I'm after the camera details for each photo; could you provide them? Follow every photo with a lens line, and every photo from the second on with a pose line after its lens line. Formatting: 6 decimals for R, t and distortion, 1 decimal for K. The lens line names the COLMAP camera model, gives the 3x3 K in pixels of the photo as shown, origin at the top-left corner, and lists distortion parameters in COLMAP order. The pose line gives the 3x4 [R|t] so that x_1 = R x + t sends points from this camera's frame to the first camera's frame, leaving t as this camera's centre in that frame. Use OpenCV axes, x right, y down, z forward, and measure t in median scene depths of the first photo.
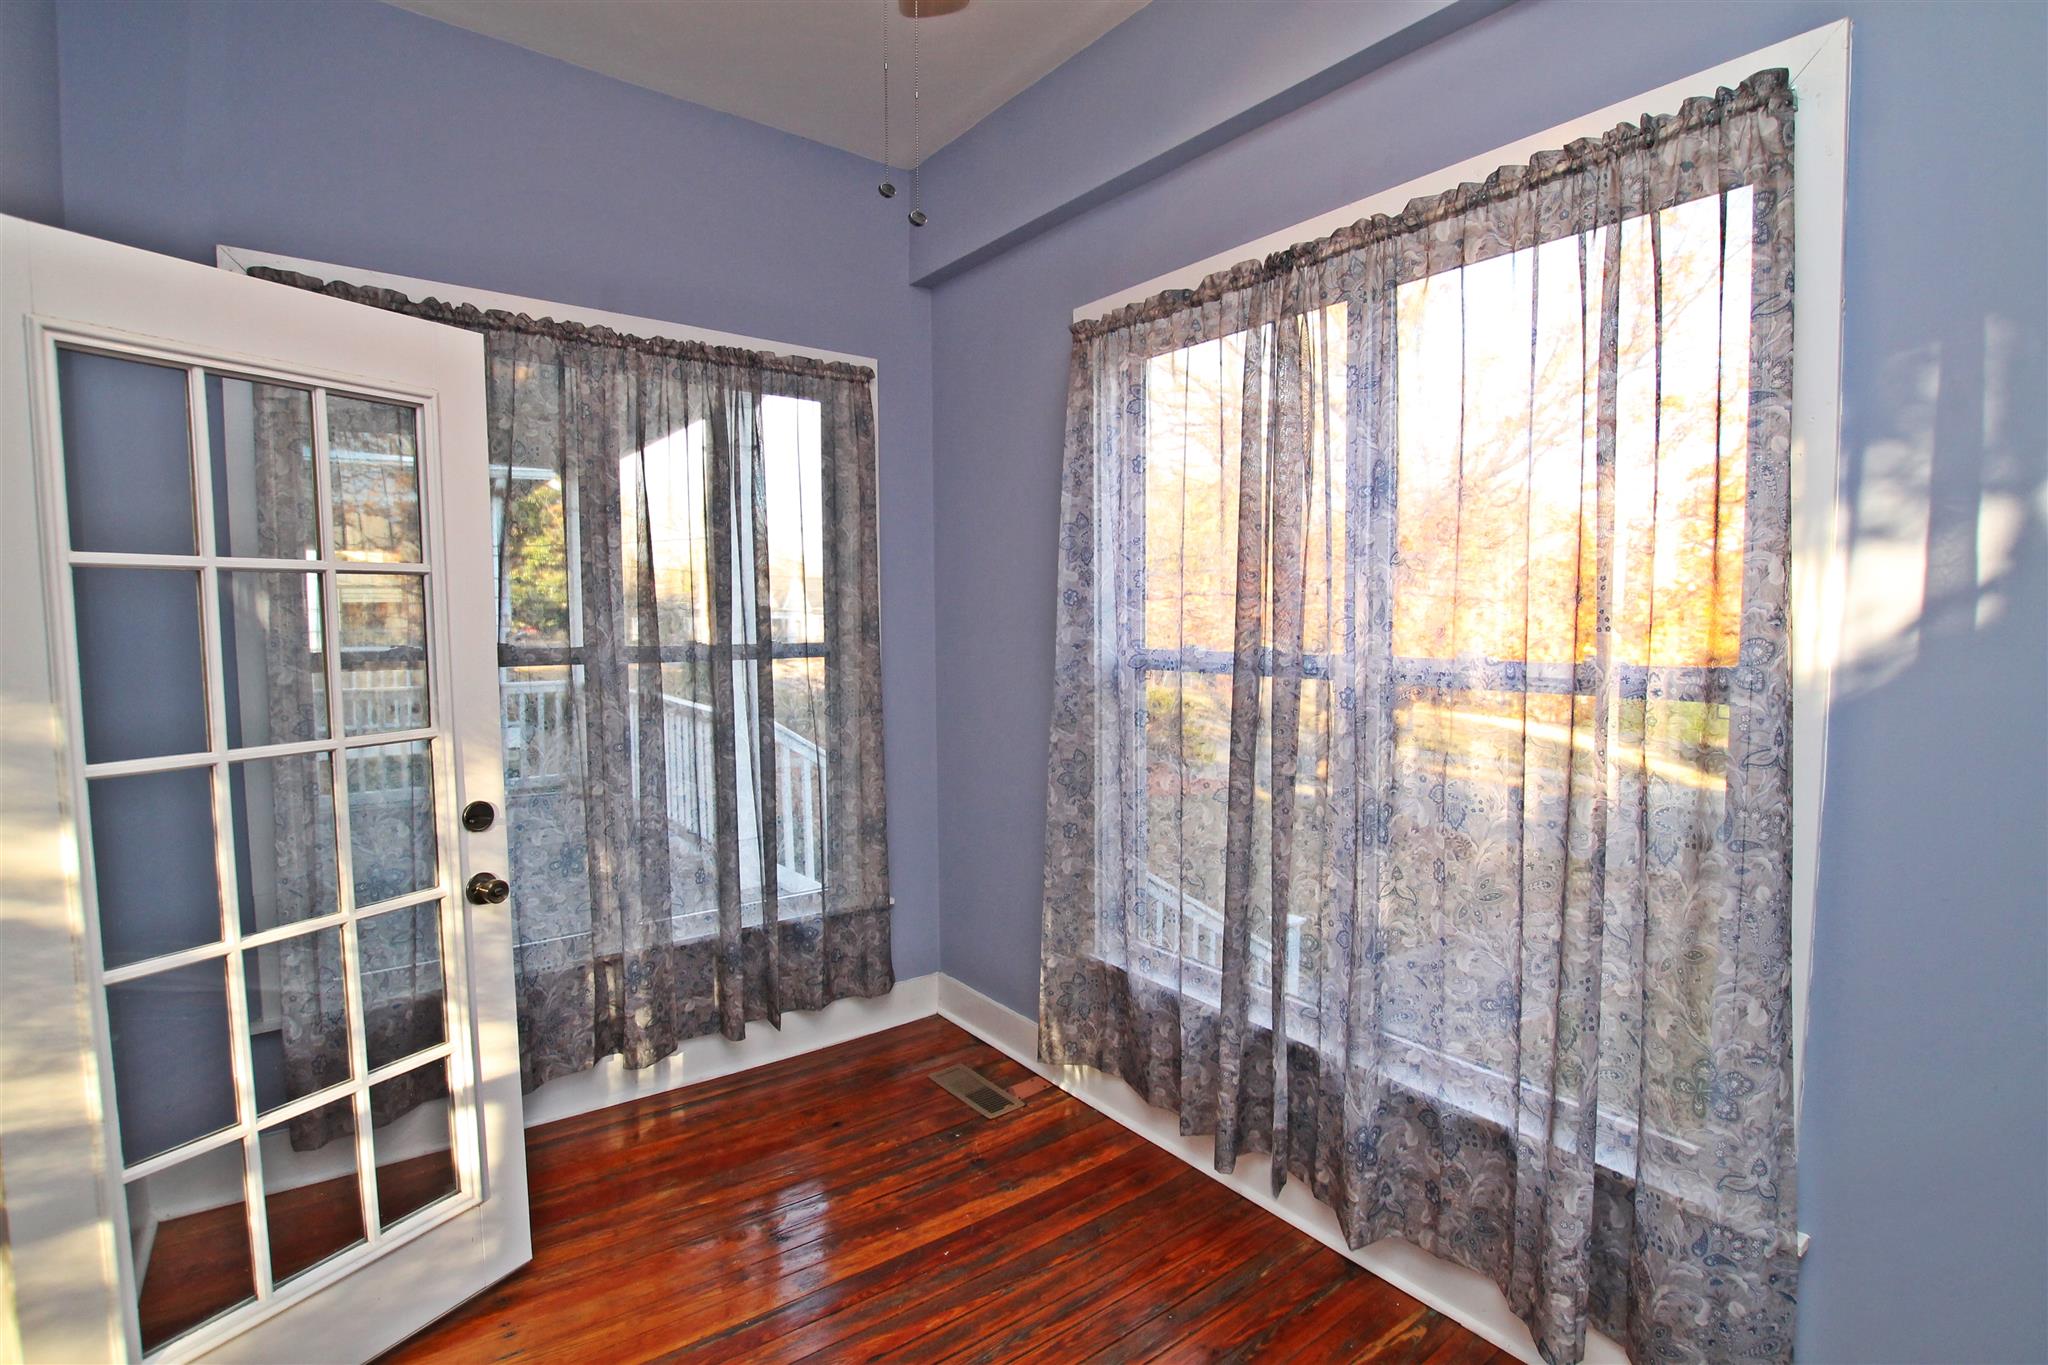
lens RADIAL K [[958.2, 0, 1024.2], [0, 958.2, 680.2], [0, 0, 1]] dist [-0.036088, 0.002678]
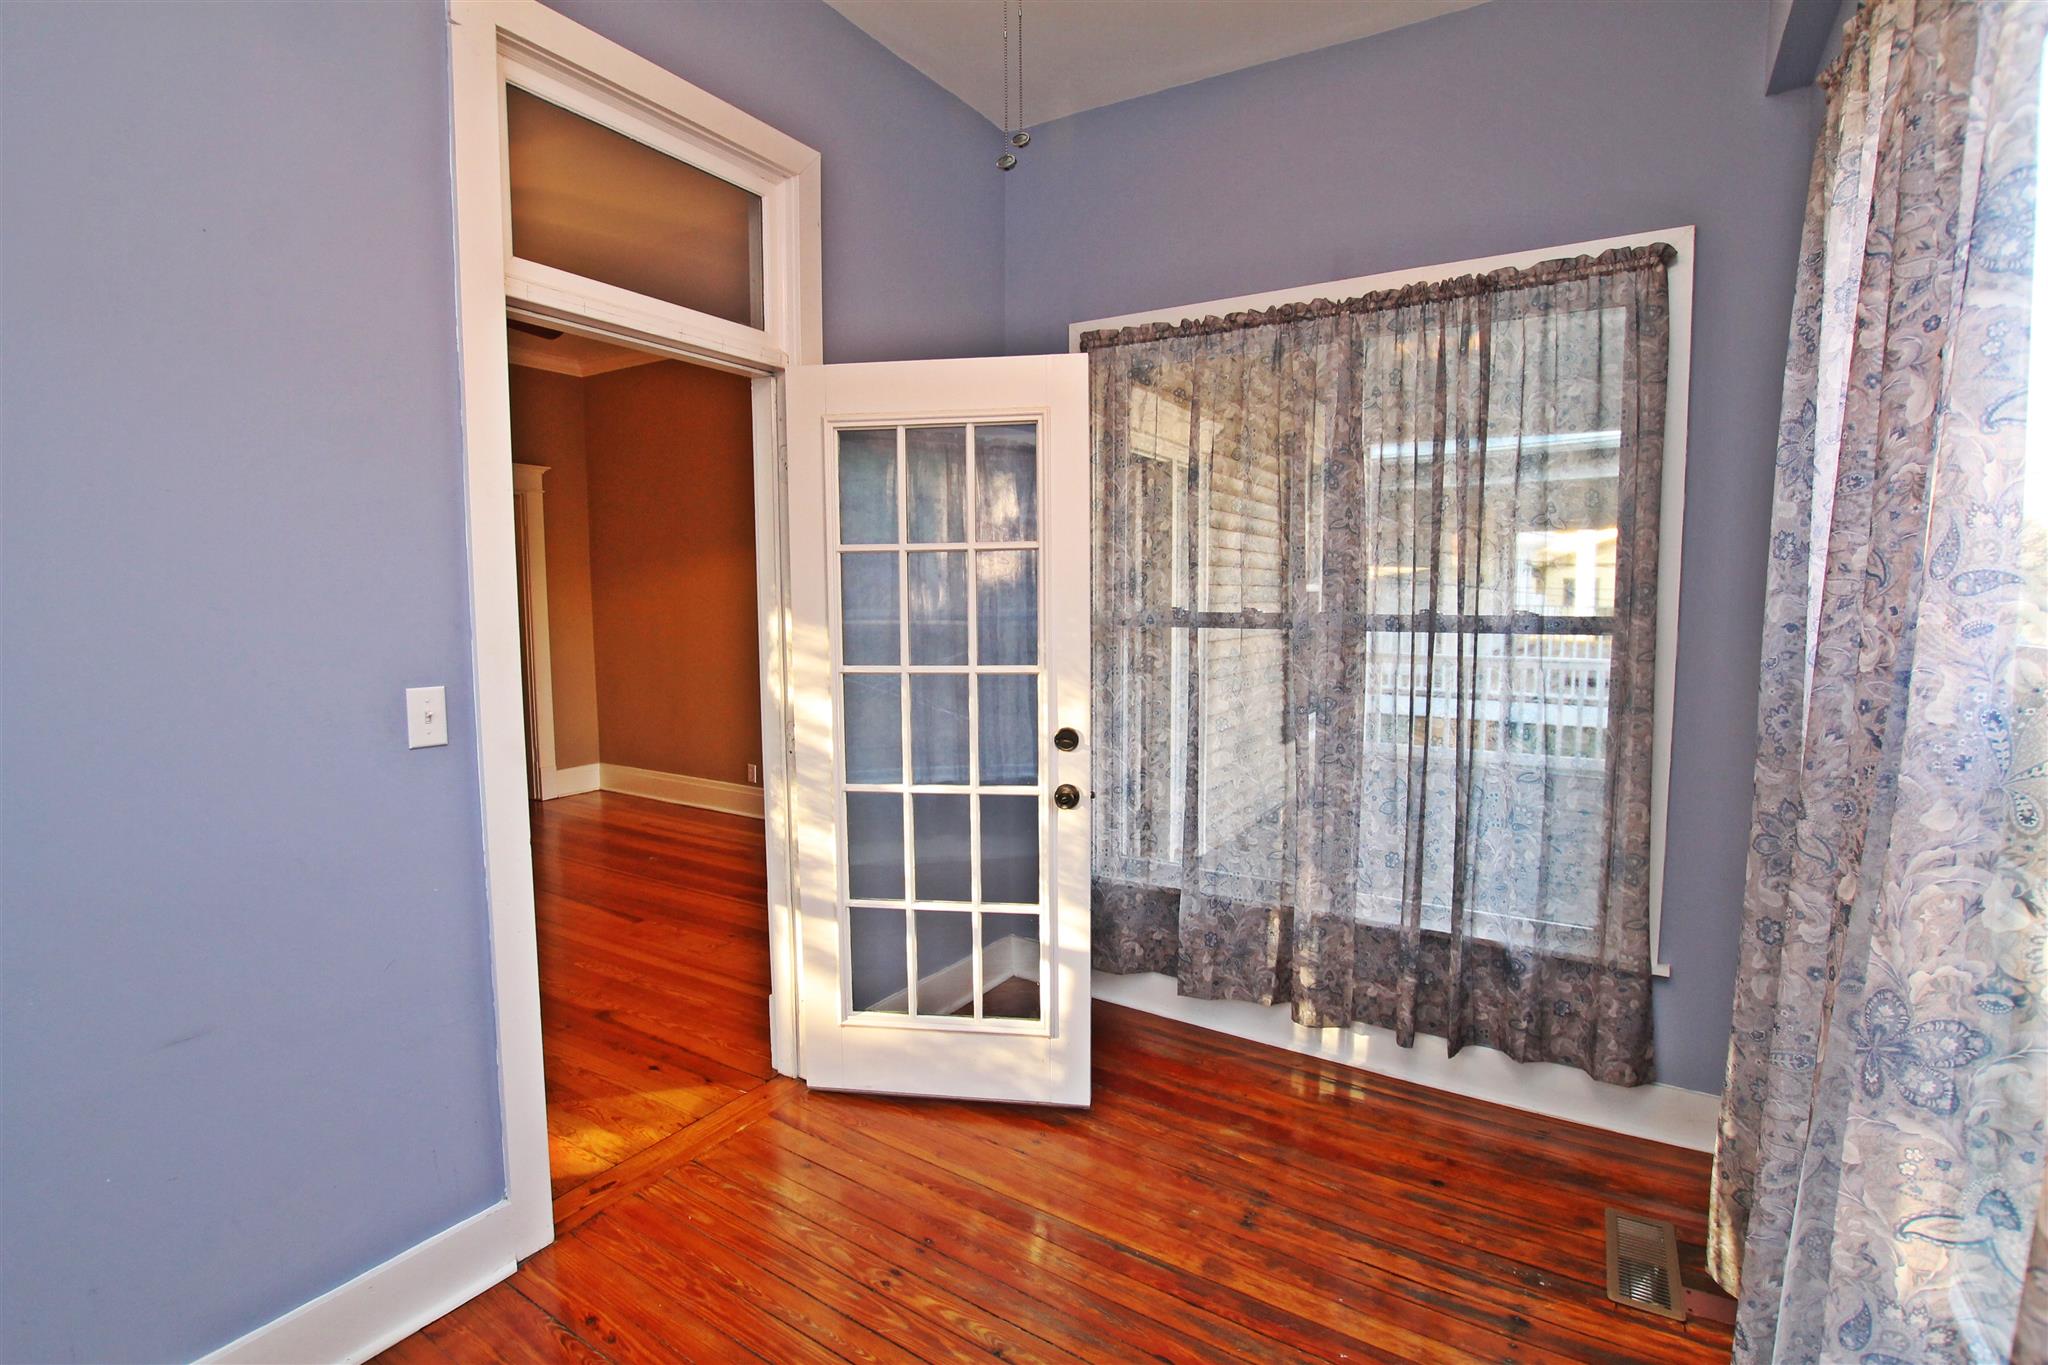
lens RADIAL K [[958.2, 0, 1019.8], [0, 958.2, 682.0], [0, 0, 1]] dist [-0.036088, 0.002678]
pose [[0.354553, 0.086042, -0.931069, 0.421942], [-0.061500, 0.995747, 0.068600, -0.012119], [0.933011, 0.032938, 0.358336, 0.339959]]
